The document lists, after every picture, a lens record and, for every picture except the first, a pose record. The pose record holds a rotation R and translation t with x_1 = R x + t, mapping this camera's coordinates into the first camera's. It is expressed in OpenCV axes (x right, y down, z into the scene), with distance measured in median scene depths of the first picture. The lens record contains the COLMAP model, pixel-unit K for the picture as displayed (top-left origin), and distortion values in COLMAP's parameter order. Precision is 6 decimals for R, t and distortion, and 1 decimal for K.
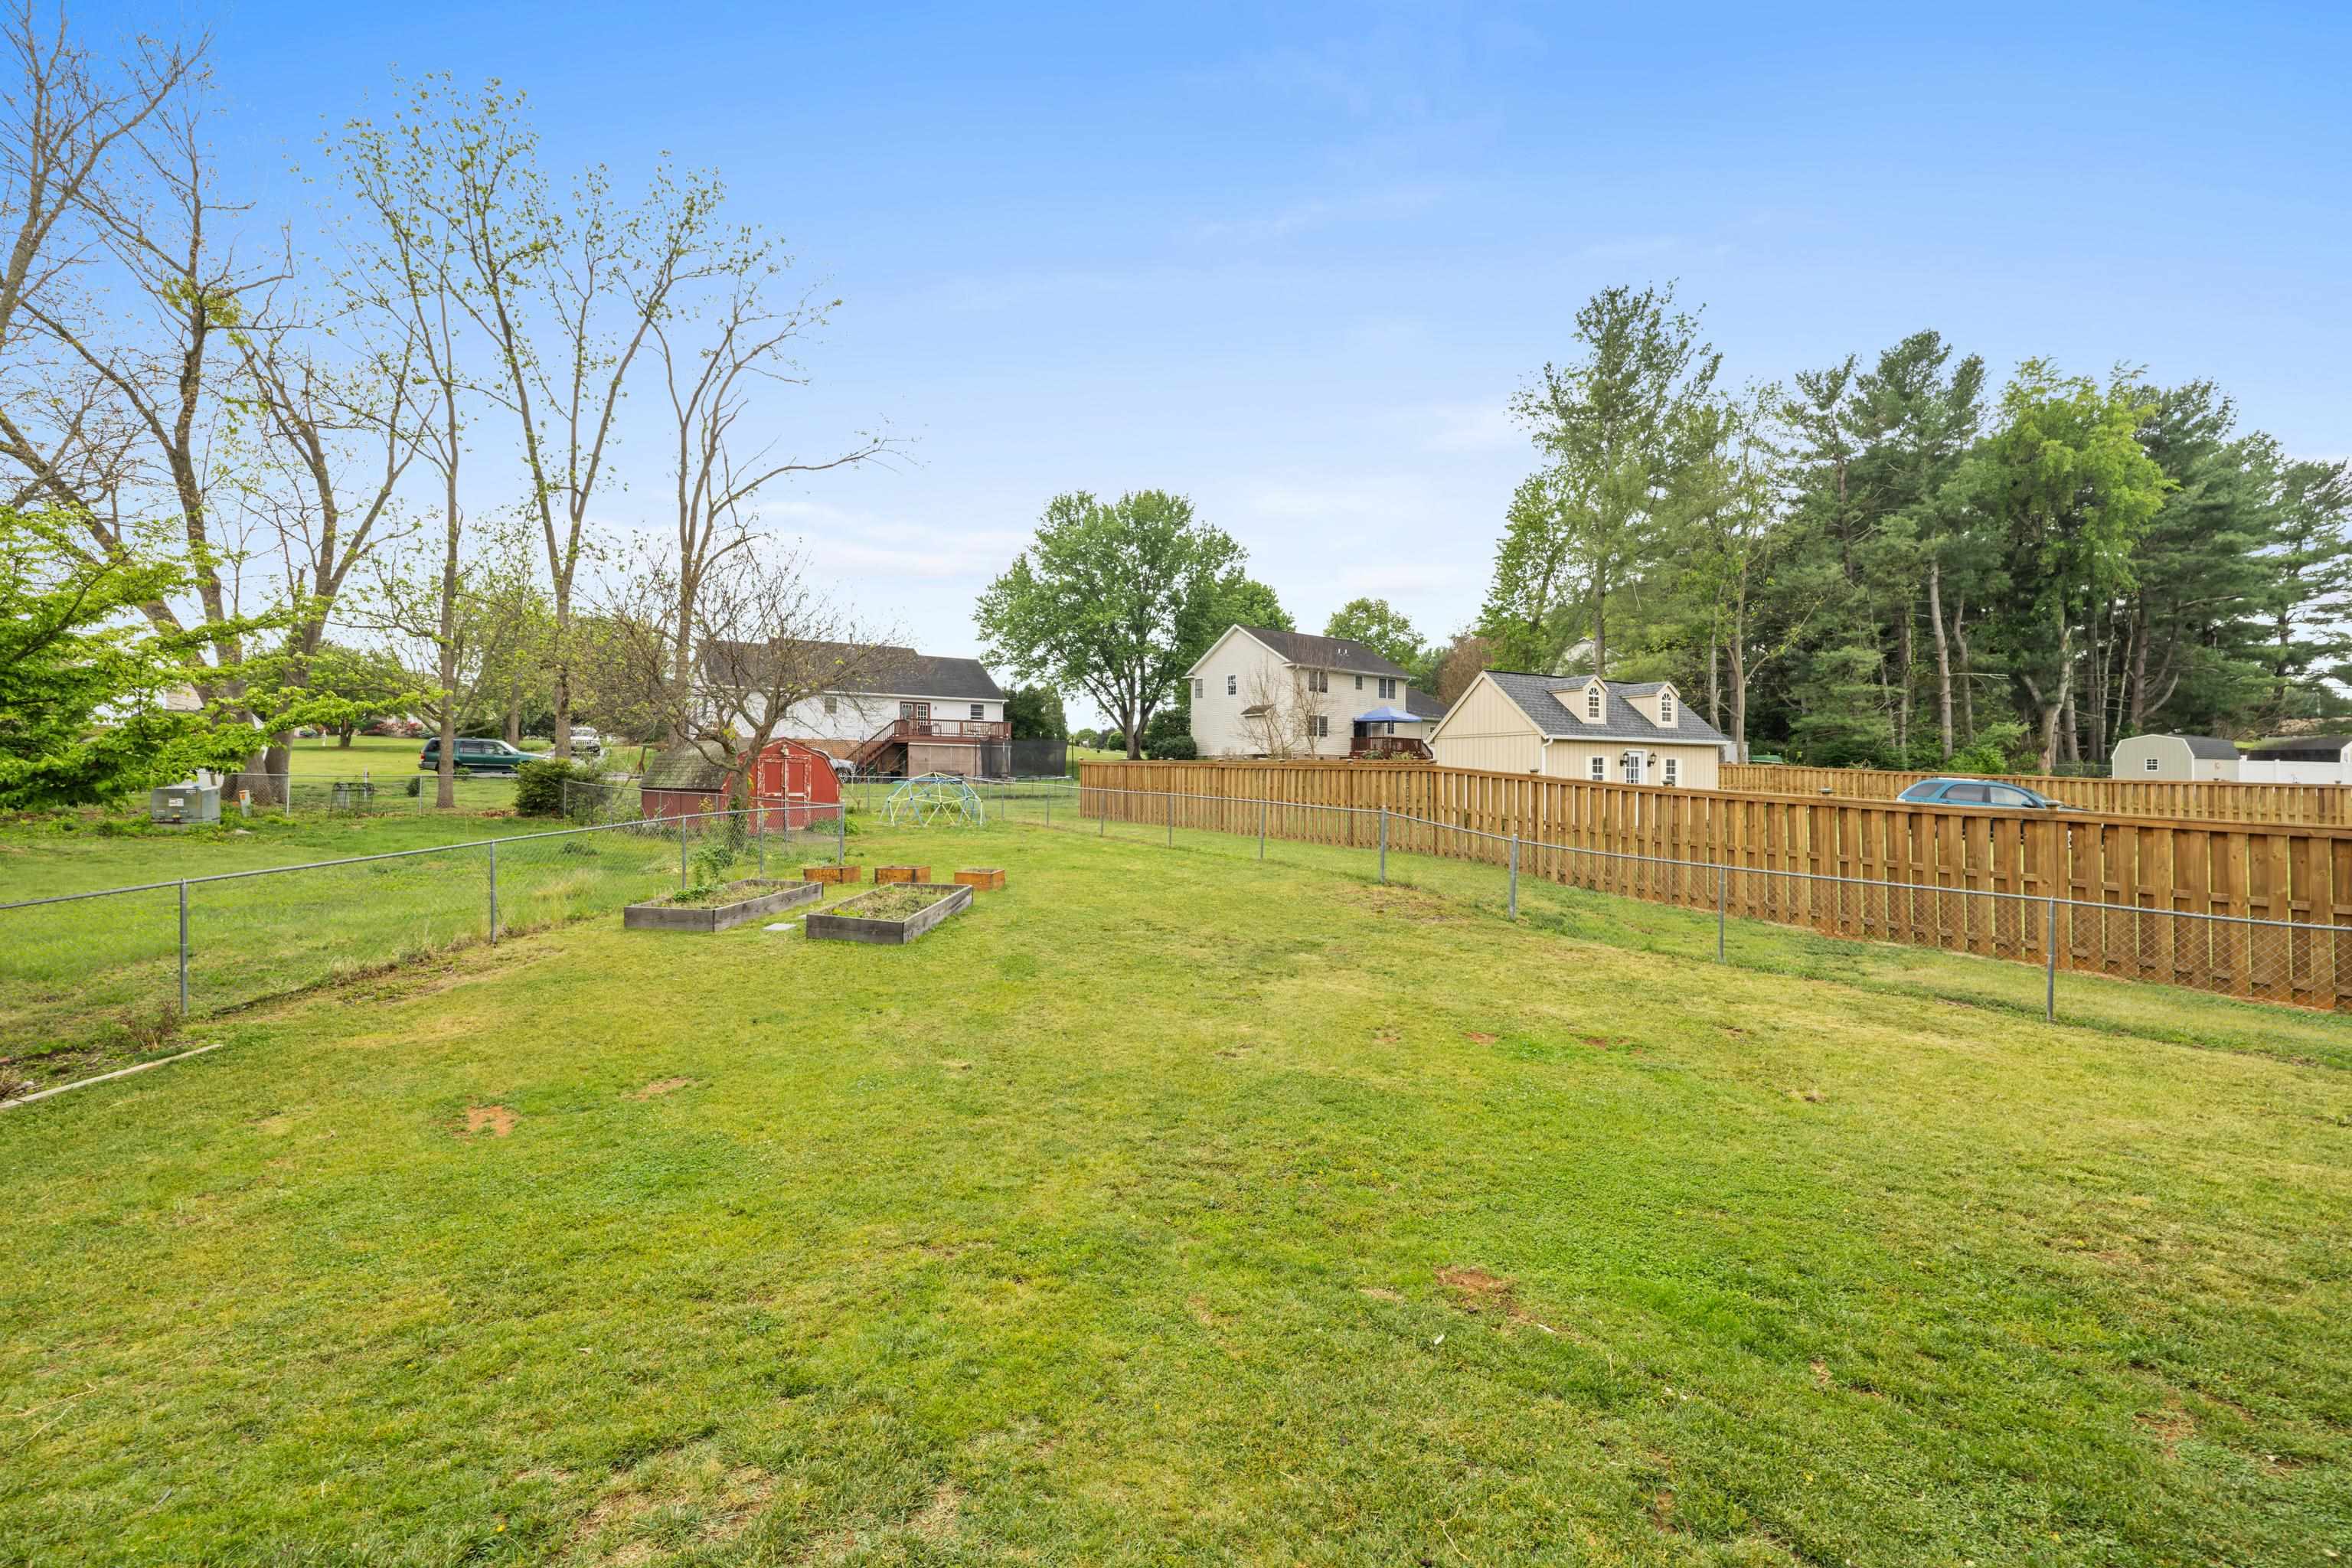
lens RADIAL K [[993.0, 0, 1192.9], [0, 993.0, 768.8], [0, 0, 1]] dist [0.001419, 0.001353]
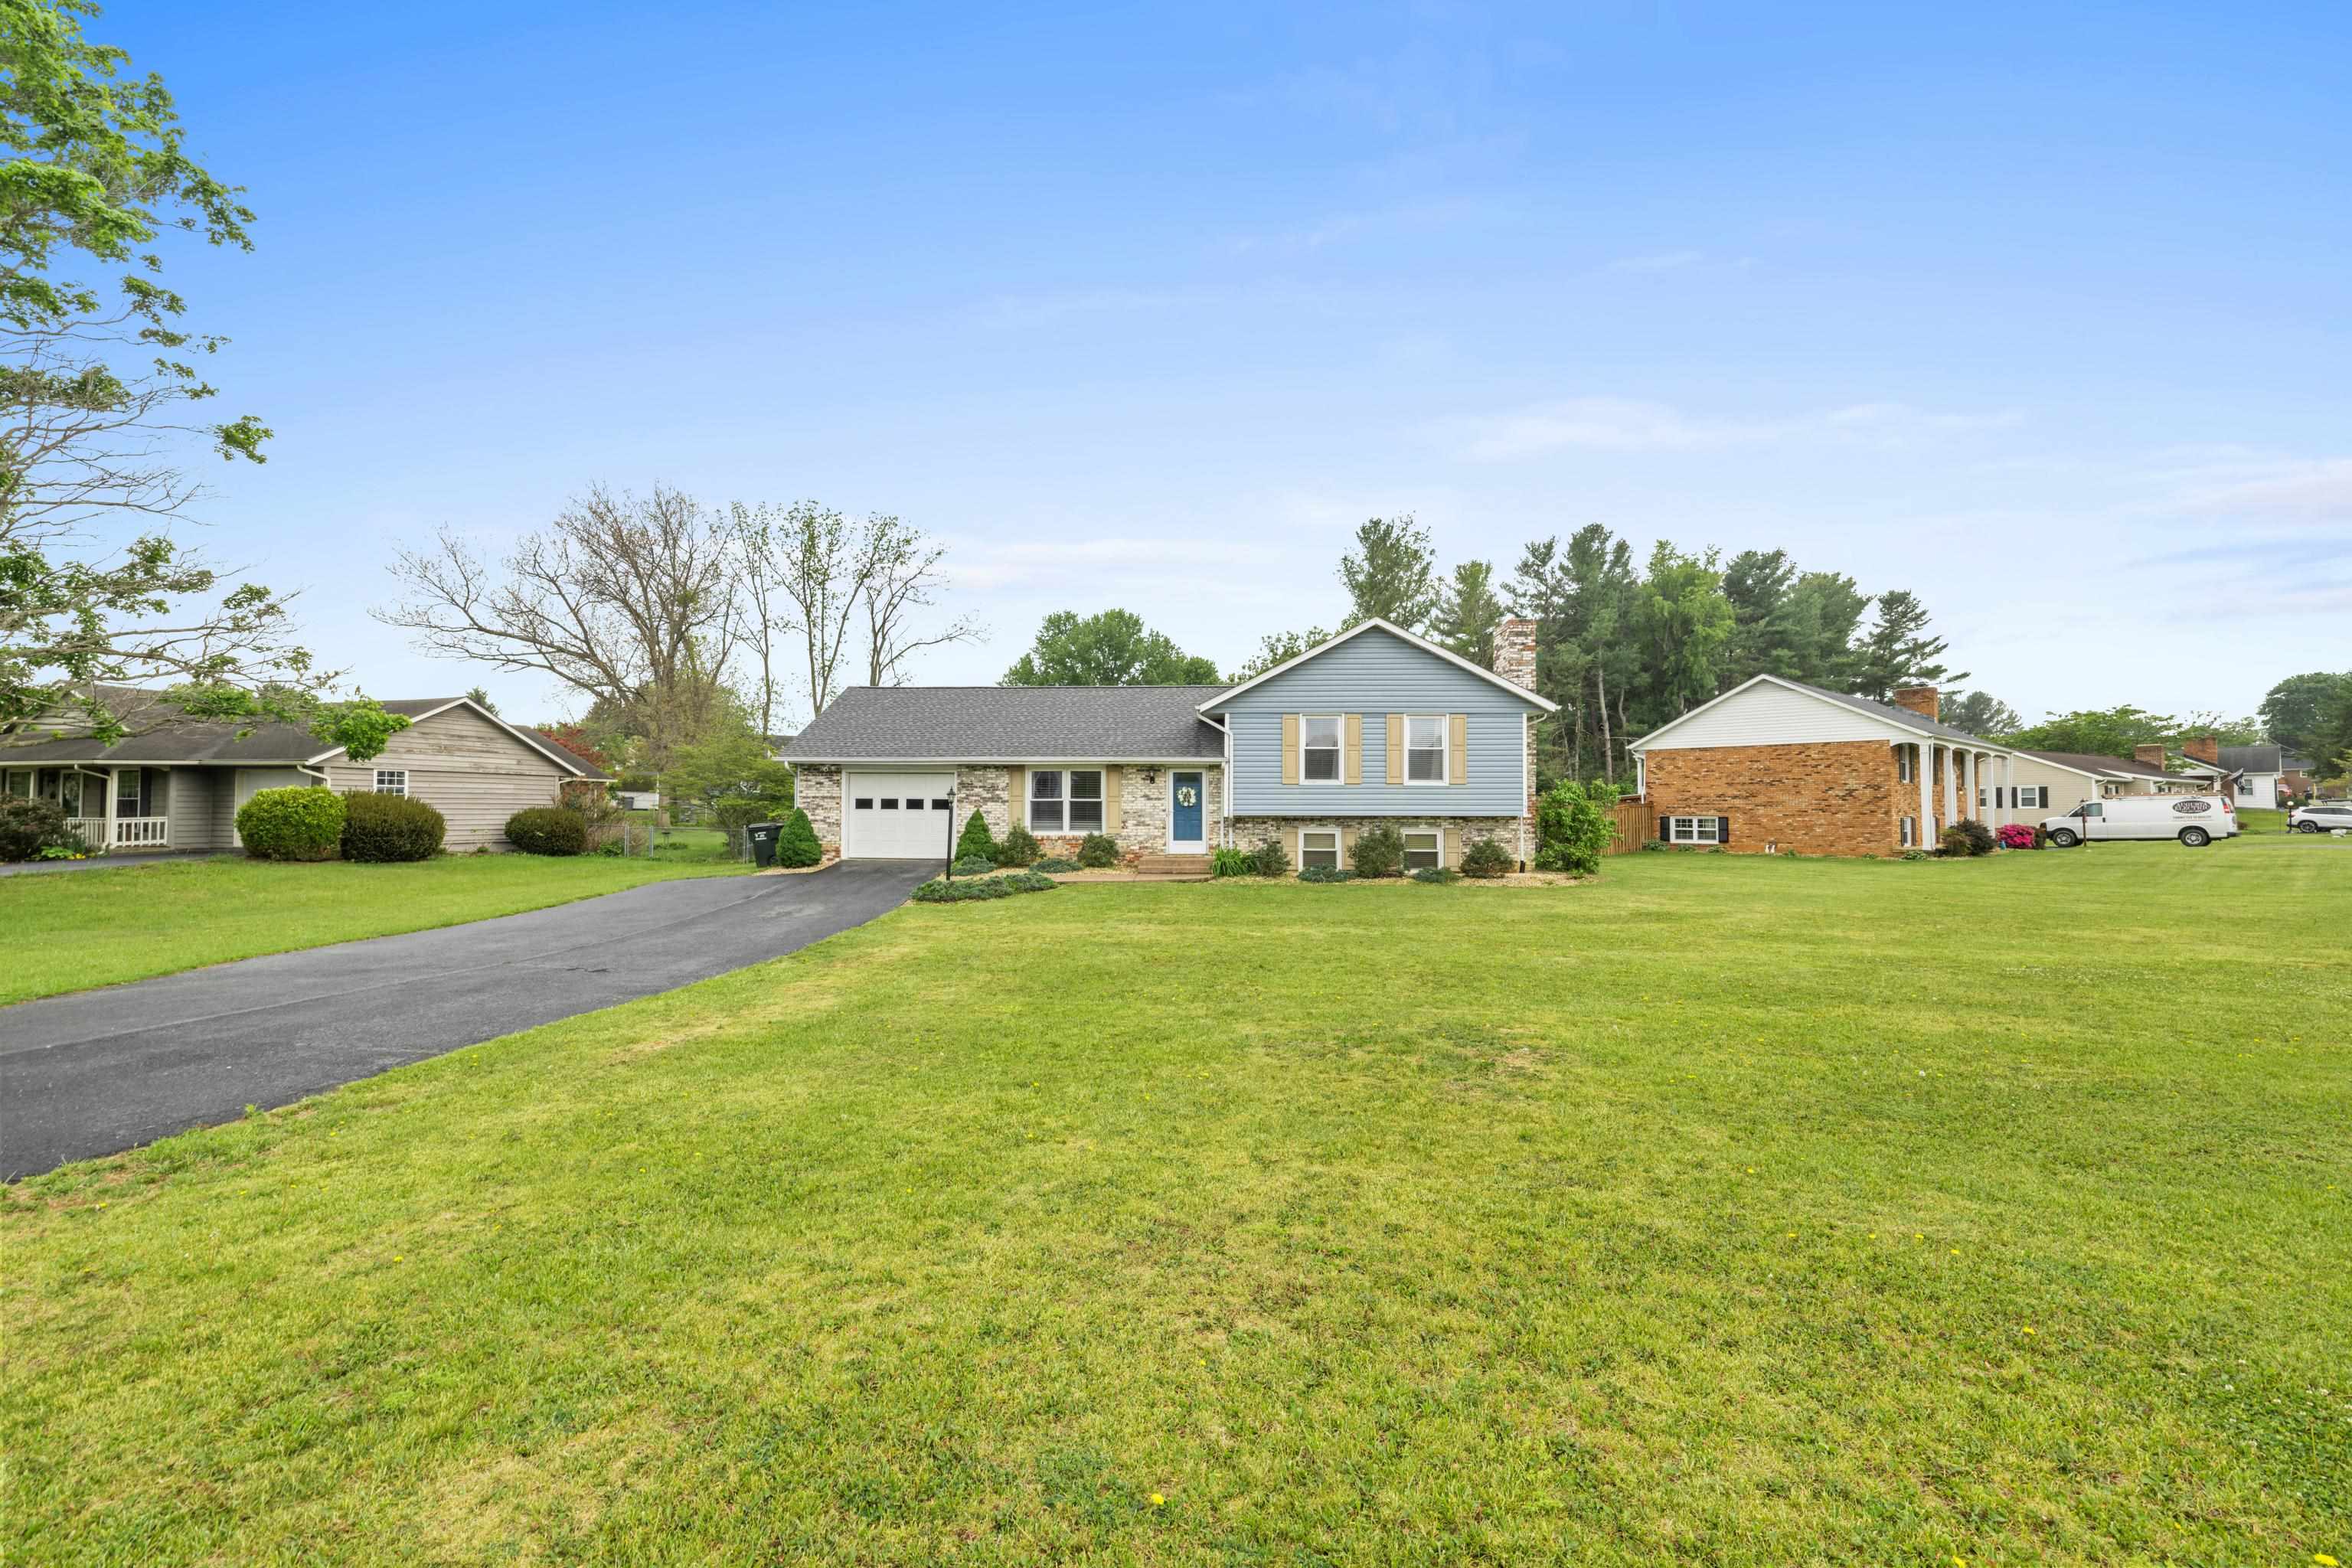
lens RADIAL K [[993.0, 0, 1173.7], [0, 993.0, 783.4], [0, 0, 1]] dist [0.001419, 0.001353]
pose [[0.999968, -0.005424, -0.005944, 0.064877], [0.005309, 0.999803, -0.019128, 0.005737], [0.006047, 0.019096, 0.999799, -0.583043]]
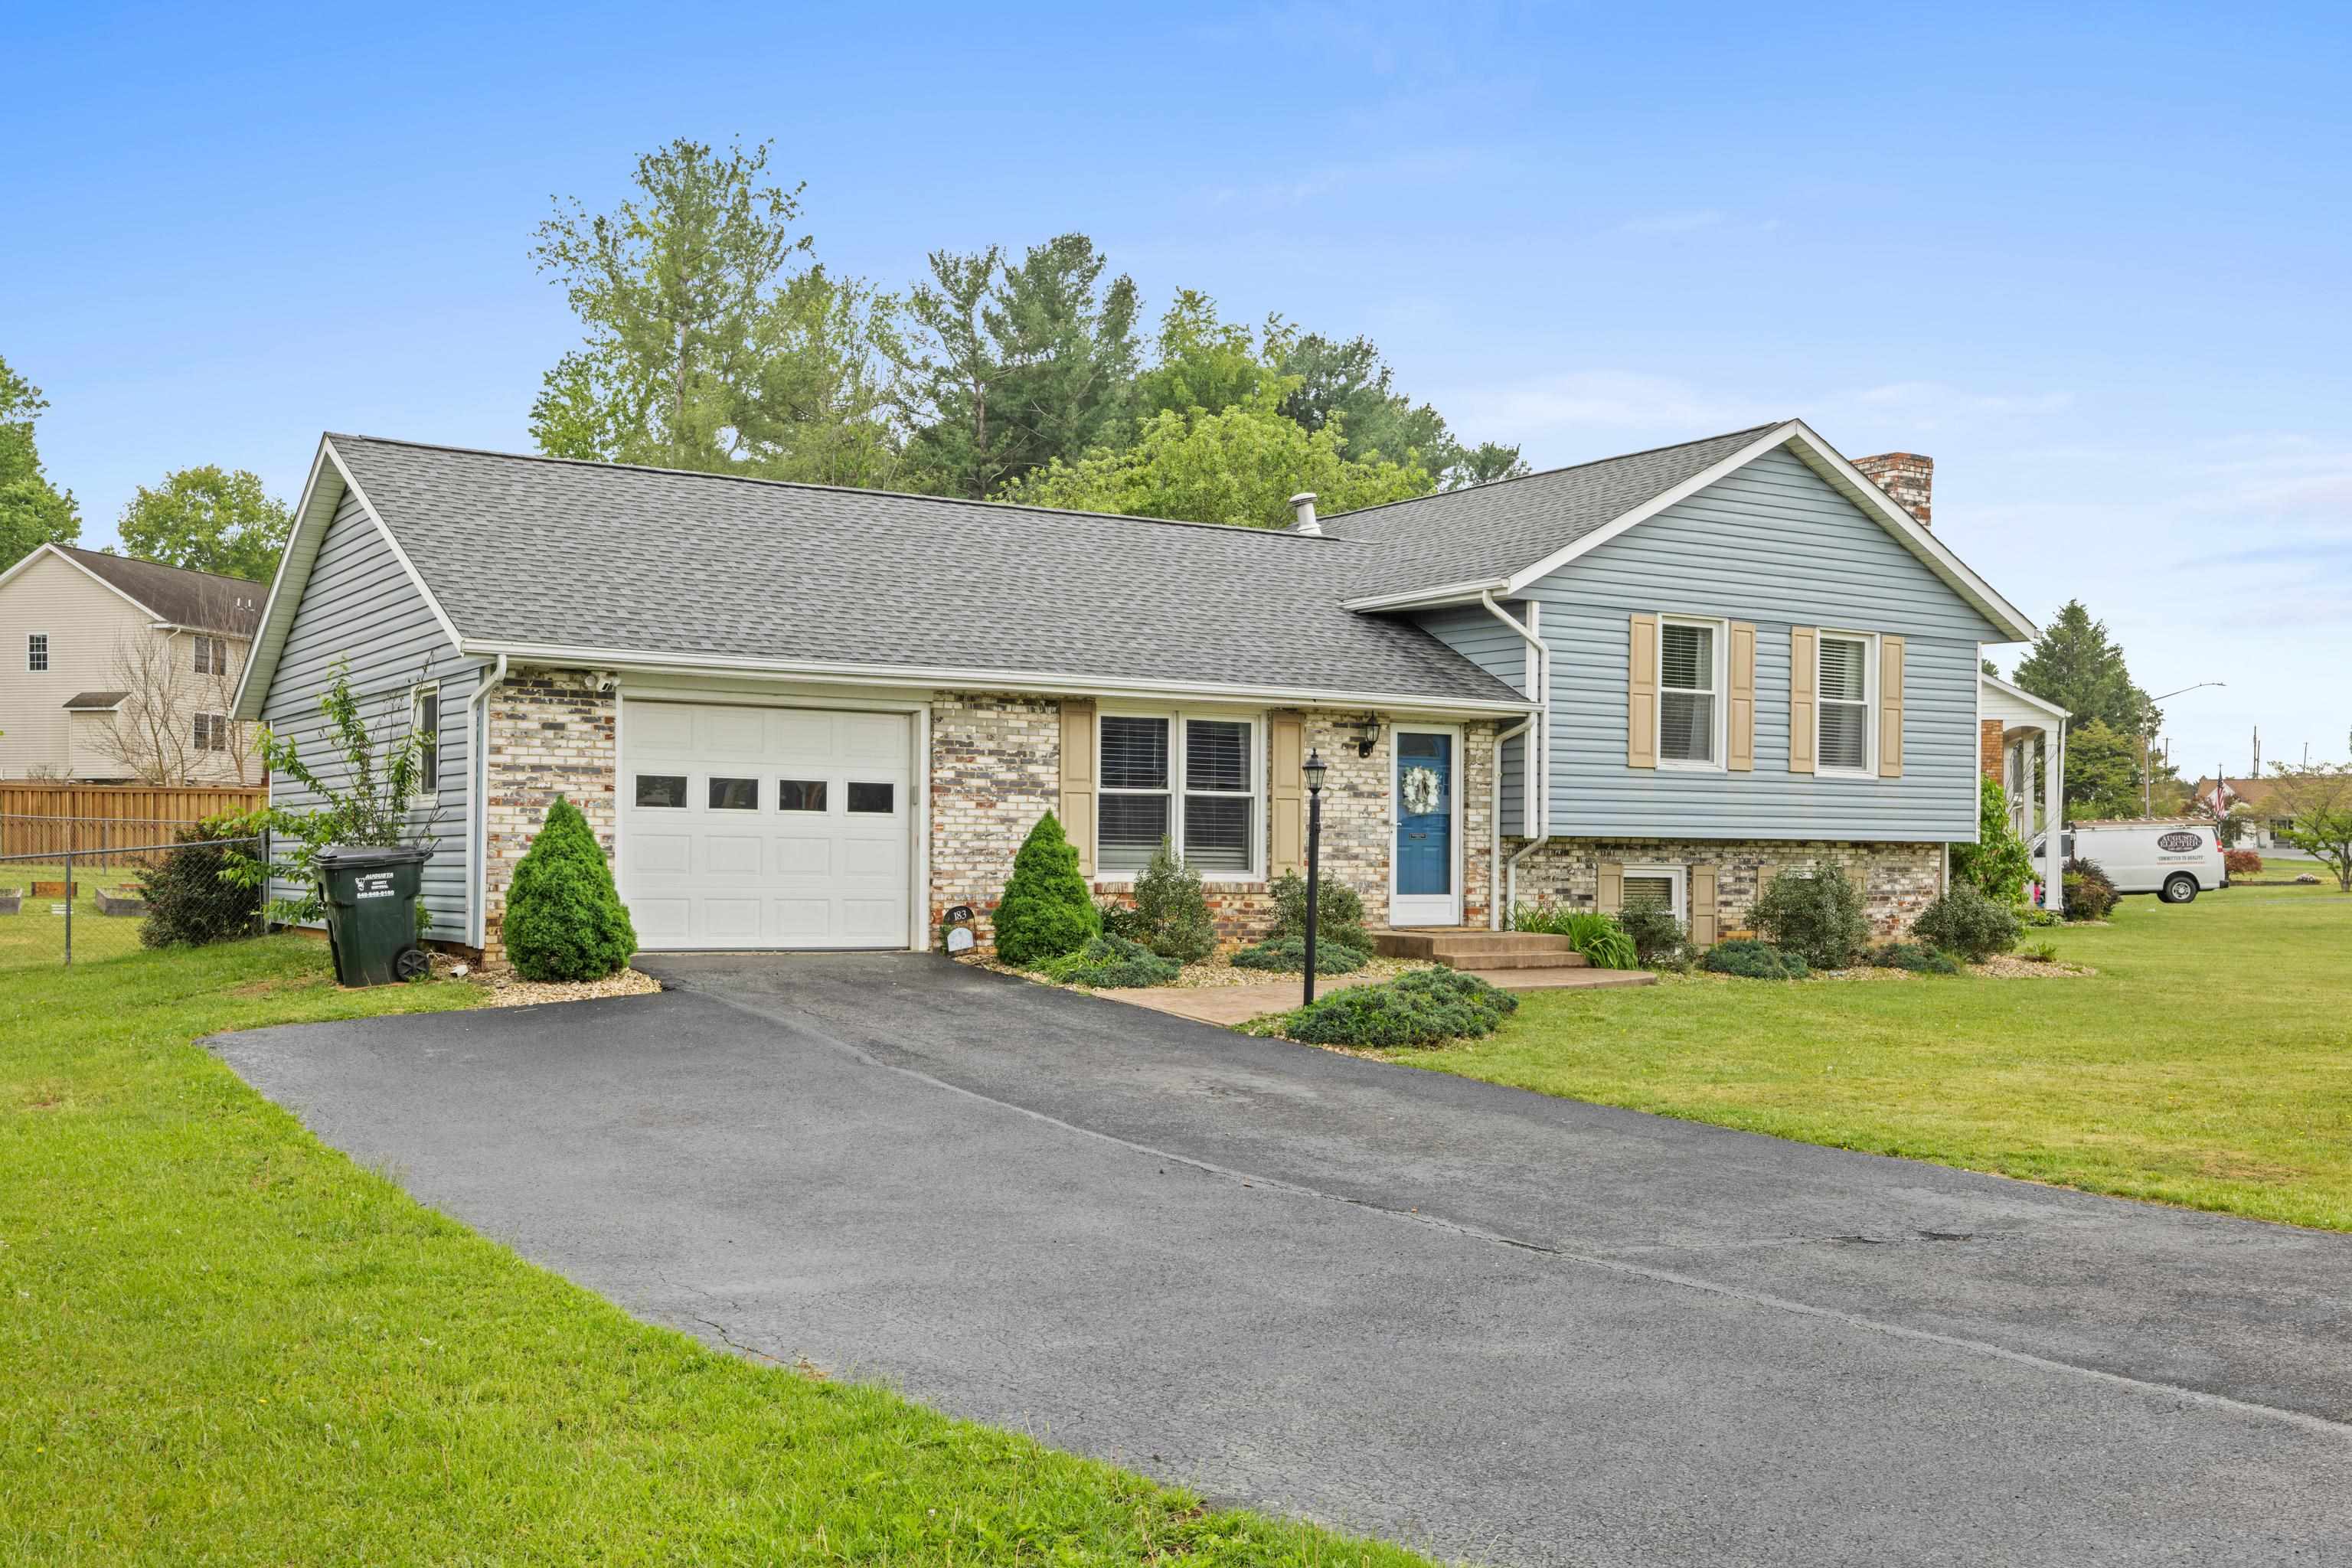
lens RADIAL K [[2303.1, 0, 1150.4], [0, 2303.1, 905.9], [0, 0, 1]] dist [0.002595, 0.000000]
pose [[0.824047, -0.011595, 0.566403, -0.207338], [-0.008855, 0.999405, 0.033342, 0.010668], [-0.566453, -0.032491, 0.823453, -0.476549]]
